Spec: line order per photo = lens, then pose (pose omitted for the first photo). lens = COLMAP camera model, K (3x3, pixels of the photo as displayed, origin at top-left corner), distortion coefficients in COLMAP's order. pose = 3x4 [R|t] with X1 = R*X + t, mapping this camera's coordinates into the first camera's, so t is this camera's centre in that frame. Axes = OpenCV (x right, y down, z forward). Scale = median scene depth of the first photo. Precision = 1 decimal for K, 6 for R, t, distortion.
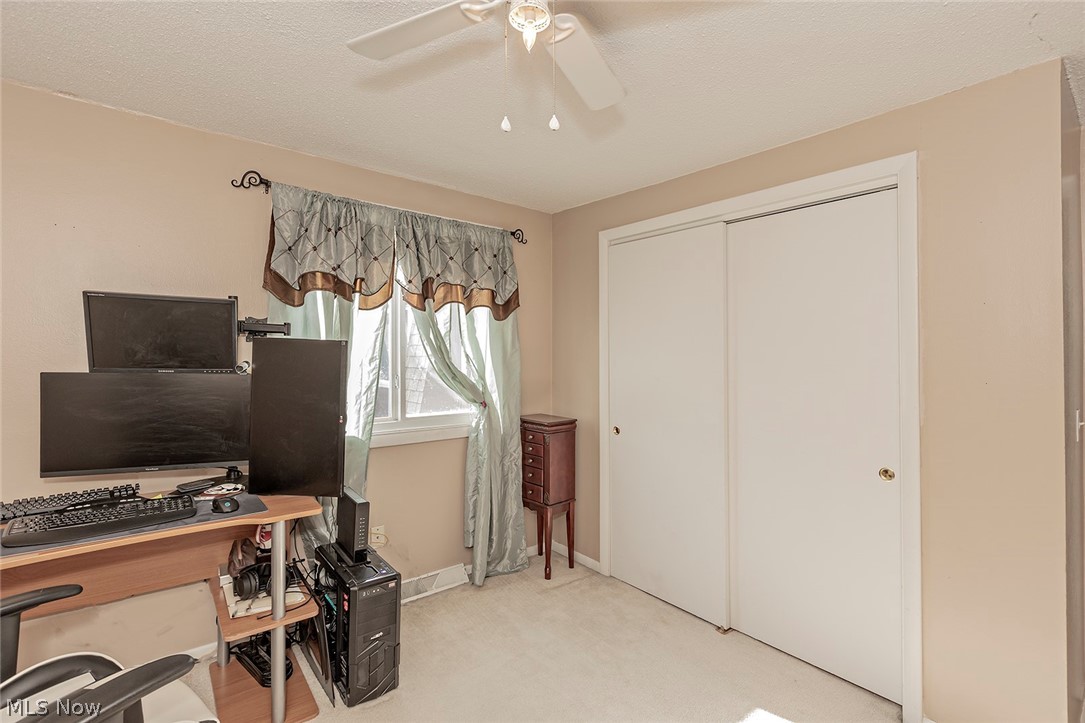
lens RADIAL K [[493.7, 0, 548.2], [0, 493.7, 348.1], [0, 0, 1]] dist [0.001194, 0.000431]
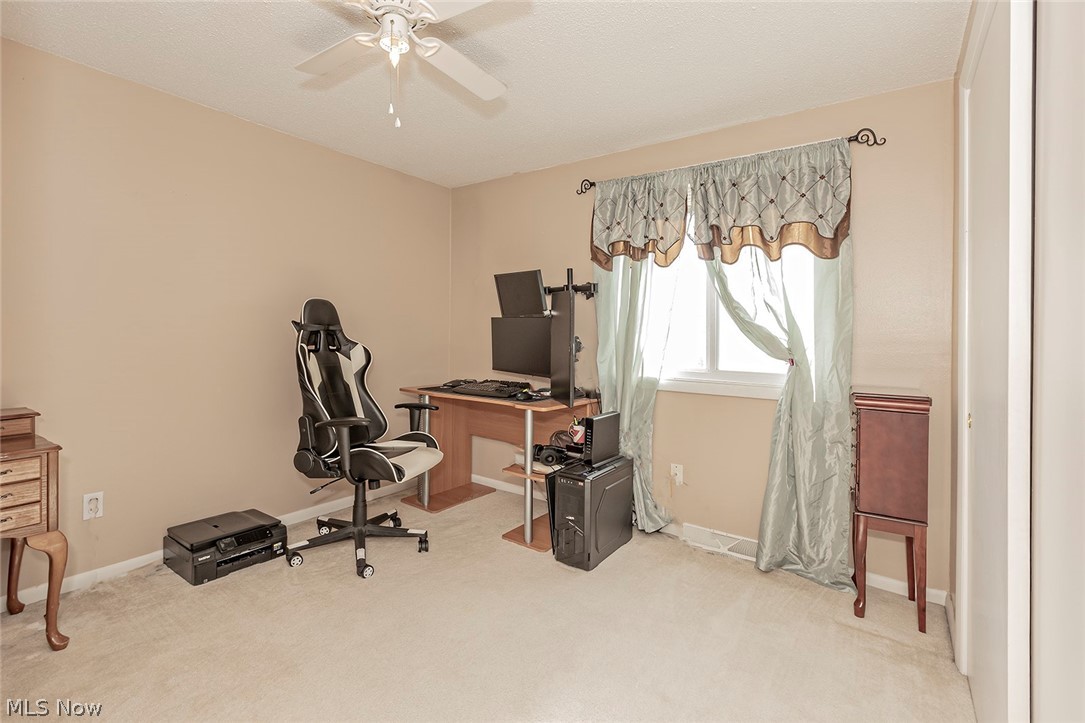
lens RADIAL K [[518.9, 0, 539.4], [0, 518.9, 330.1], [0, 0, 1]] dist [0.000102, 0.000105]
pose [[0.244090, -0.009100, -0.969710, 0.648589], [0.001140, 0.999958, -0.009097, 0.071920], [0.969752, 0.001115, 0.244090, 0.403835]]
